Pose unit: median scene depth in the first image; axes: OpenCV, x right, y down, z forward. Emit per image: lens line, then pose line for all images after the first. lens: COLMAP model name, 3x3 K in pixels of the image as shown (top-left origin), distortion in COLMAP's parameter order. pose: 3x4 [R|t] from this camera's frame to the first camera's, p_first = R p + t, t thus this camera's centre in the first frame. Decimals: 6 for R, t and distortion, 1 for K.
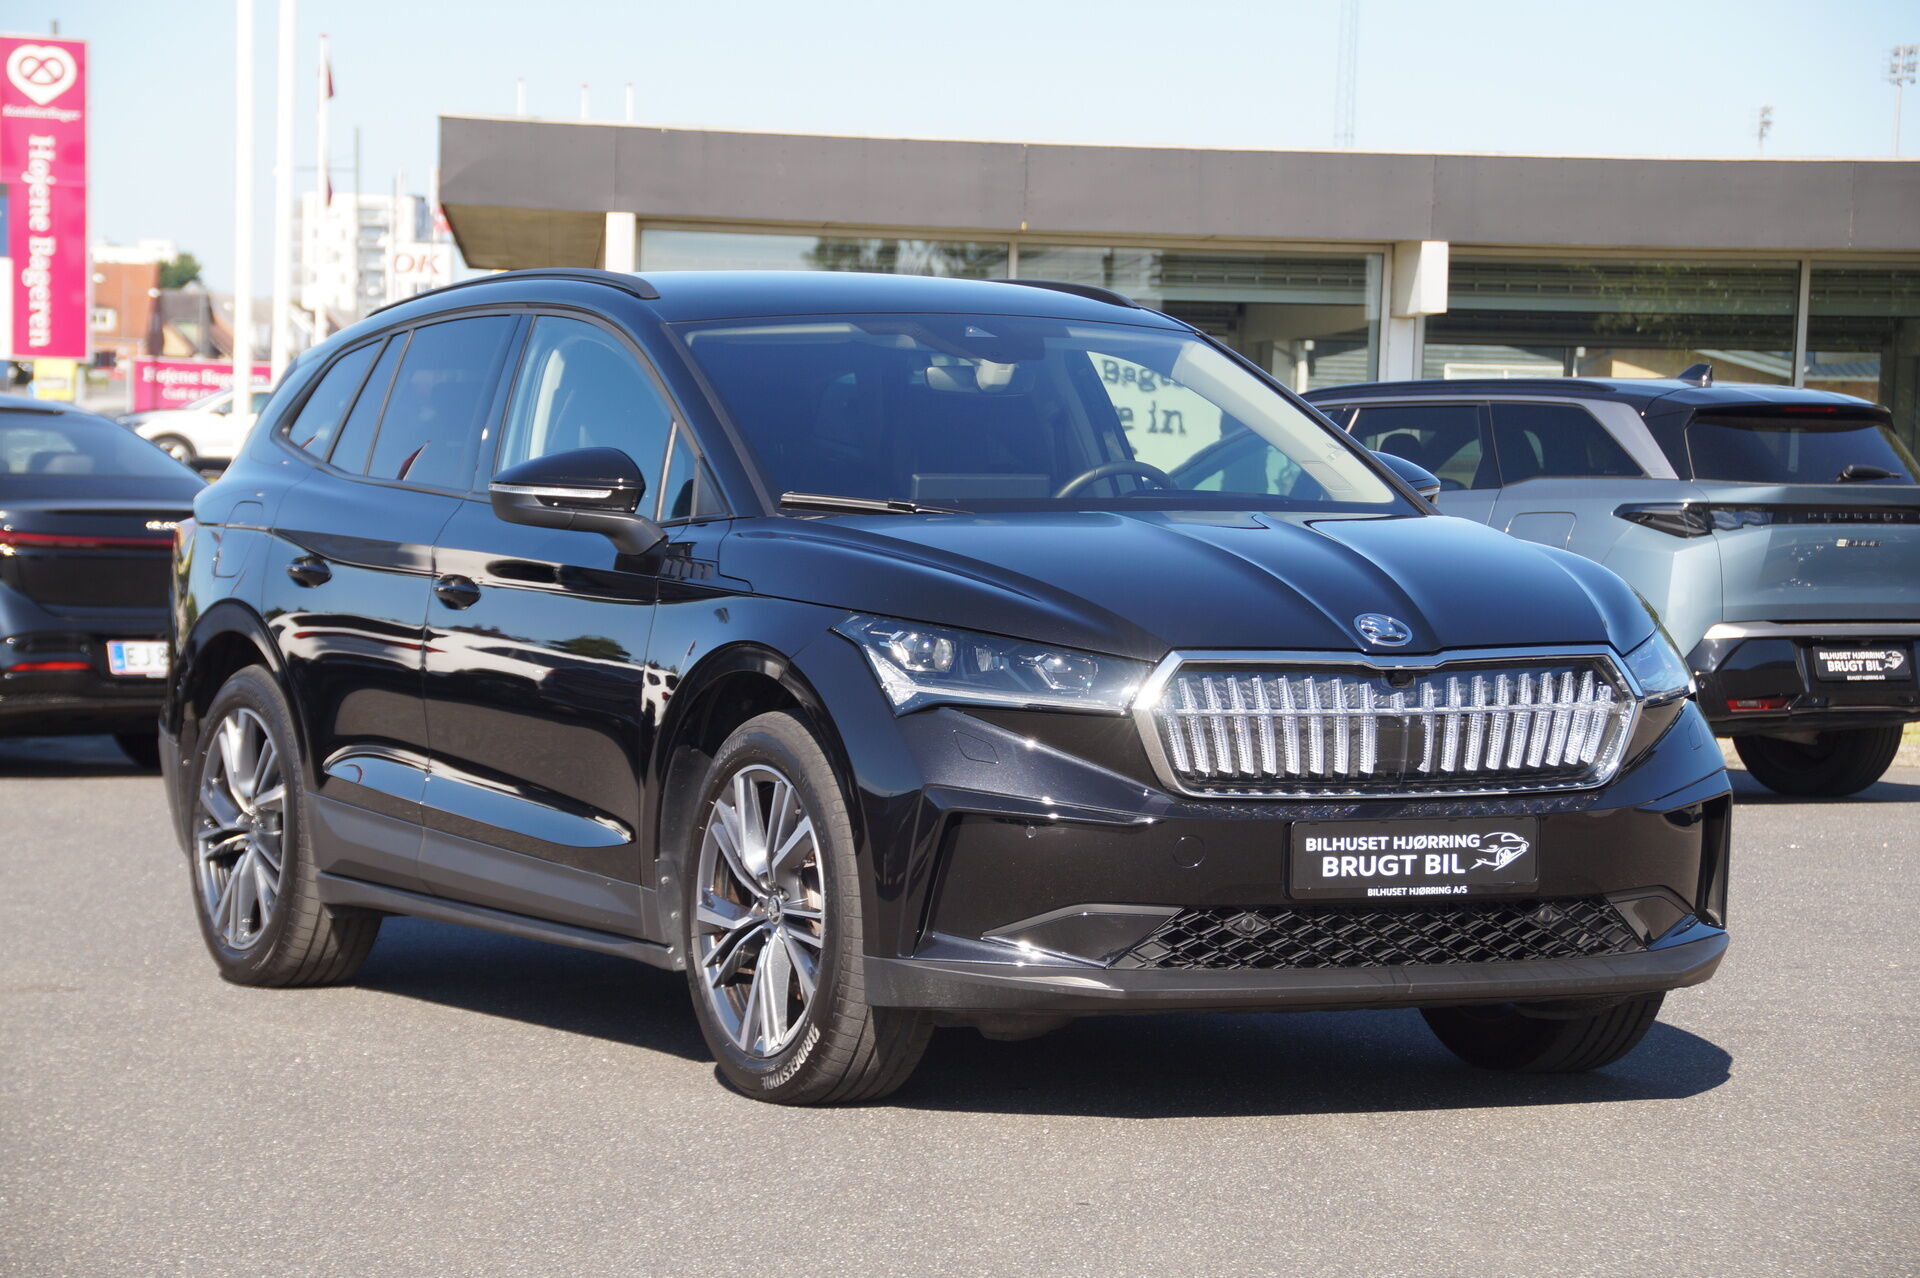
lens RADIAL K [[6247.7, 0, 960.0], [0, 6247.7, 639.0], [0, 0, 1]] dist [0.739312, 0.082284]
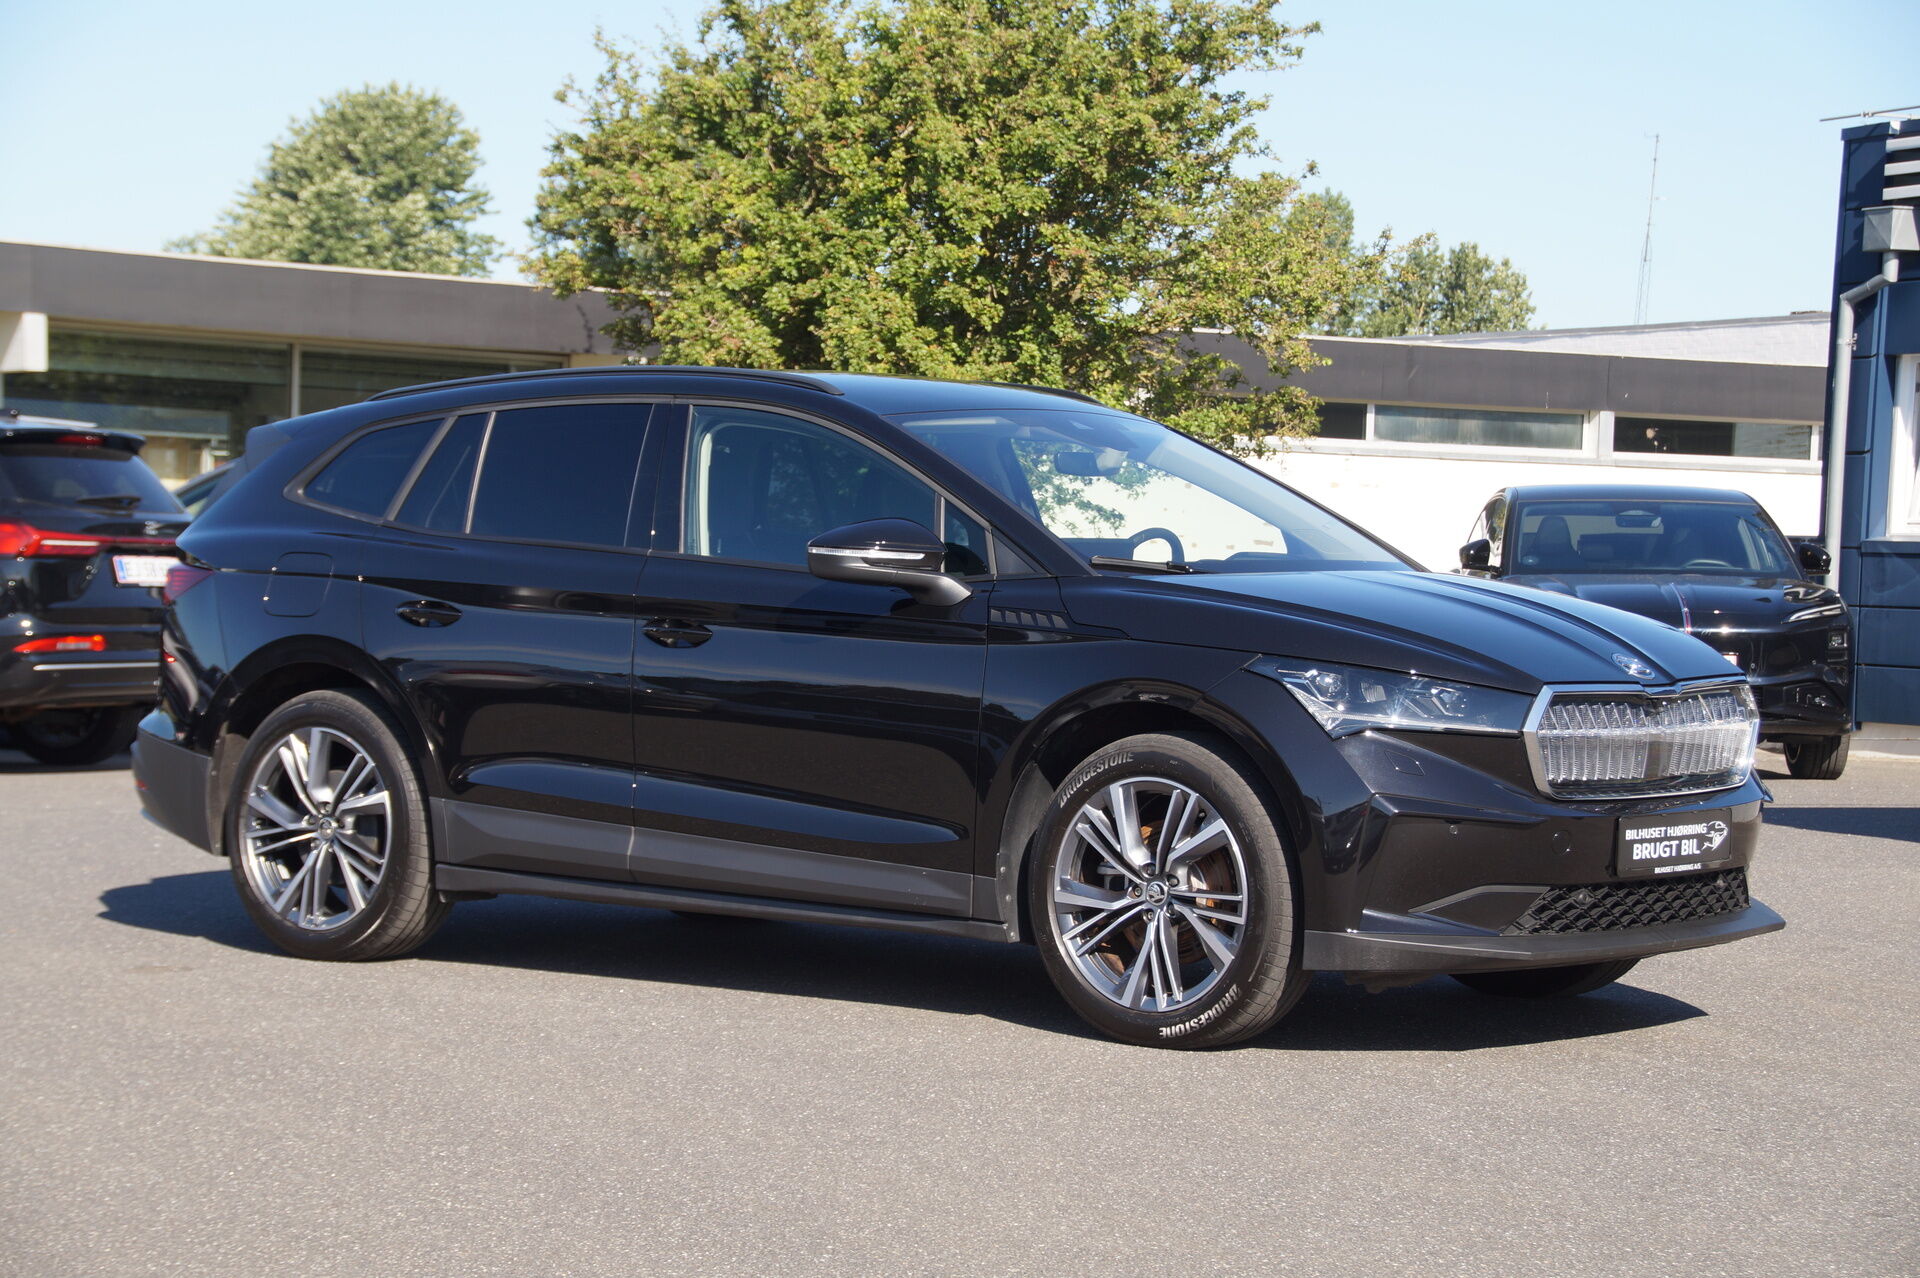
lens RADIAL K [[4419.8, 0, 960.0], [0, 4419.8, 639.0], [0, 0, 1]] dist [0.668383, 0.664248]
pose [[0.877279, -0.005432, 0.479951, -0.503501], [0.000889, 0.999953, 0.009692, -0.016426], [-0.479981, -0.008076, 0.877242, 0.253478]]
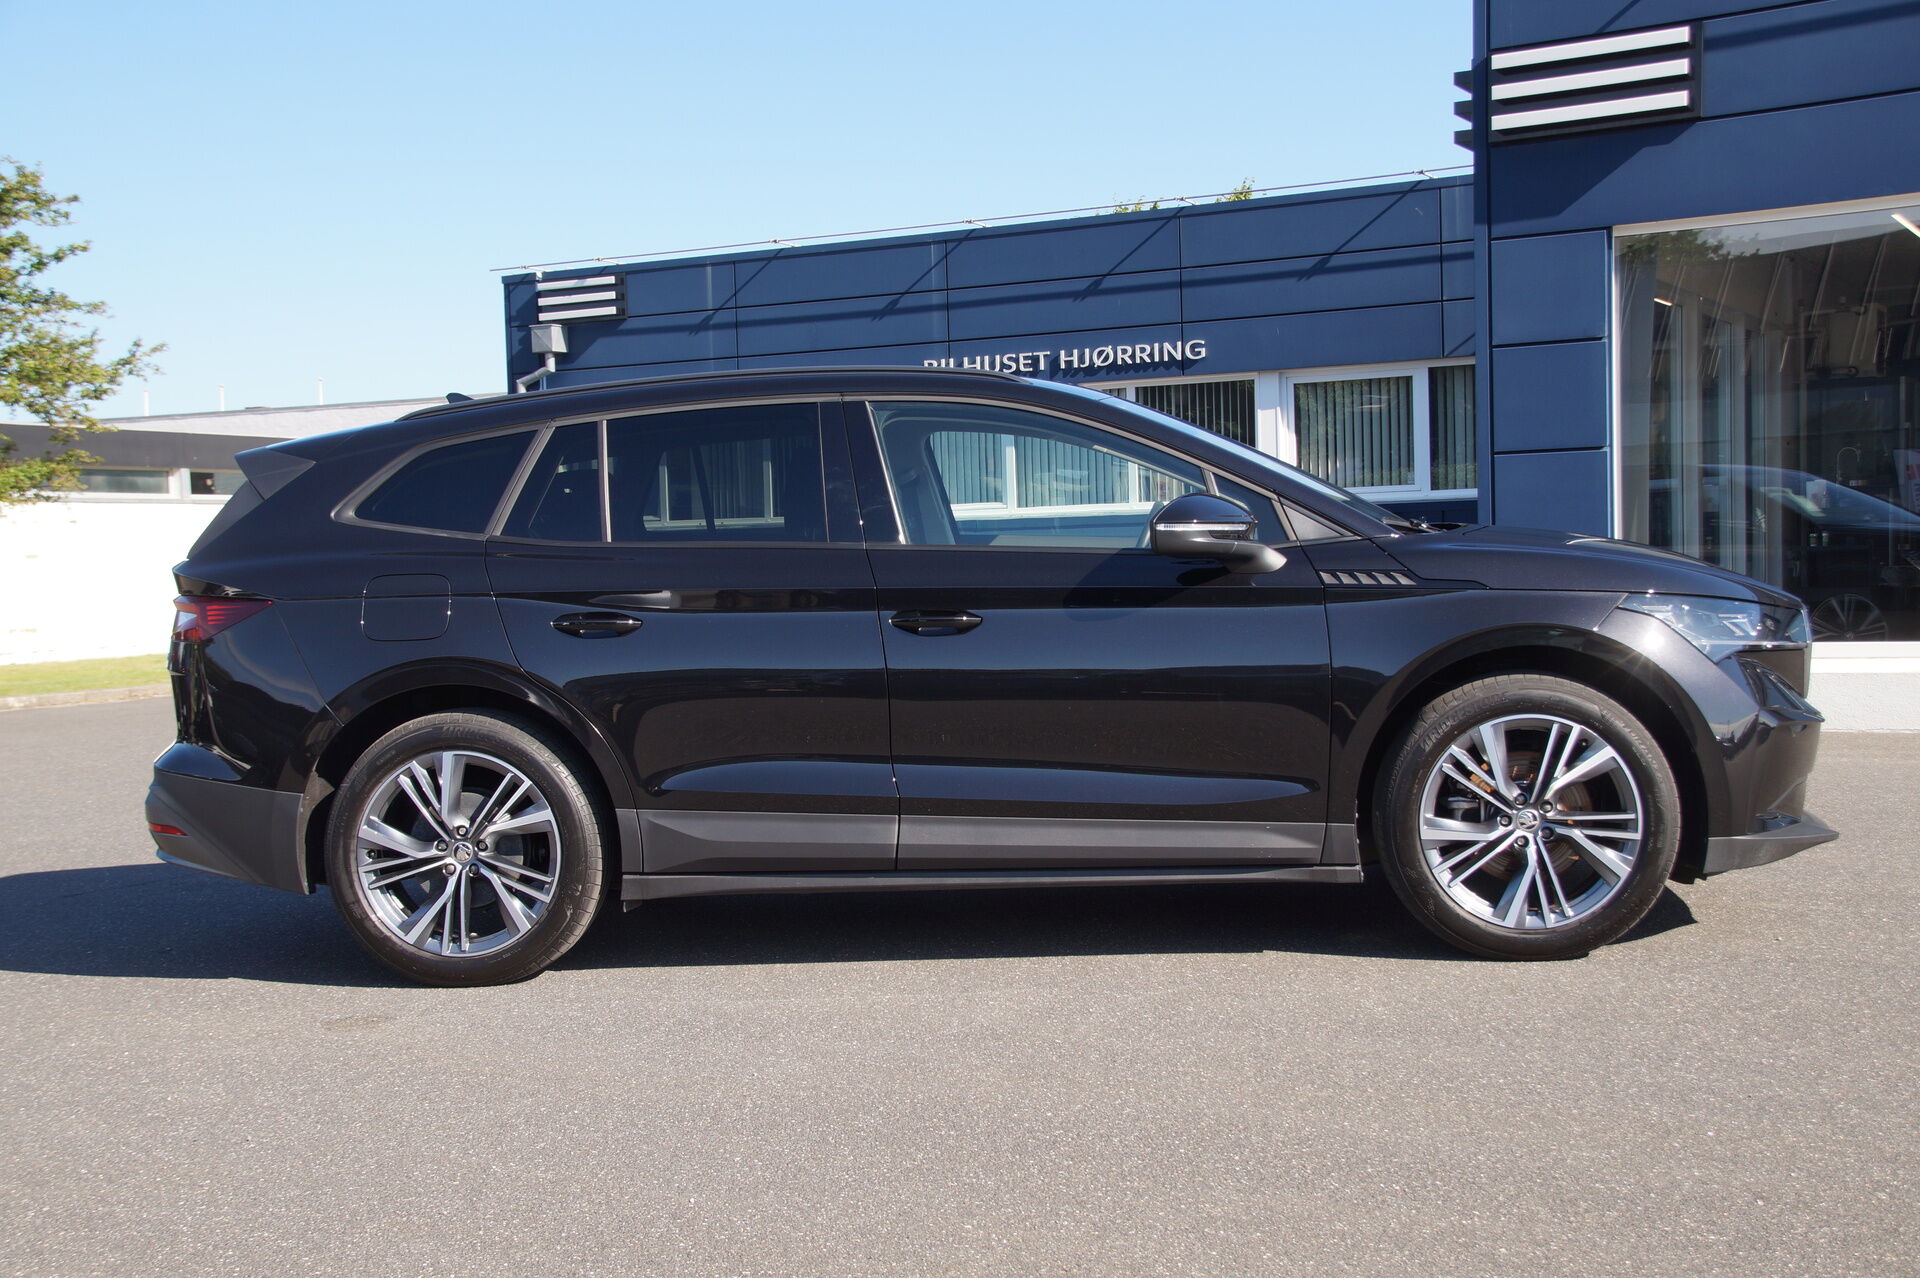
lens RADIAL K [[2401.9, 0, 960.0], [0, 2401.9, 639.0], [0, 0, 1]] dist [-0.001450, 0.753045]
pose [[0.456840, -0.071691, 0.886655, -0.563419], [0.065478, 0.996753, 0.046856, -0.029334], [-0.887136, 0.036650, 0.460051, 0.896651]]
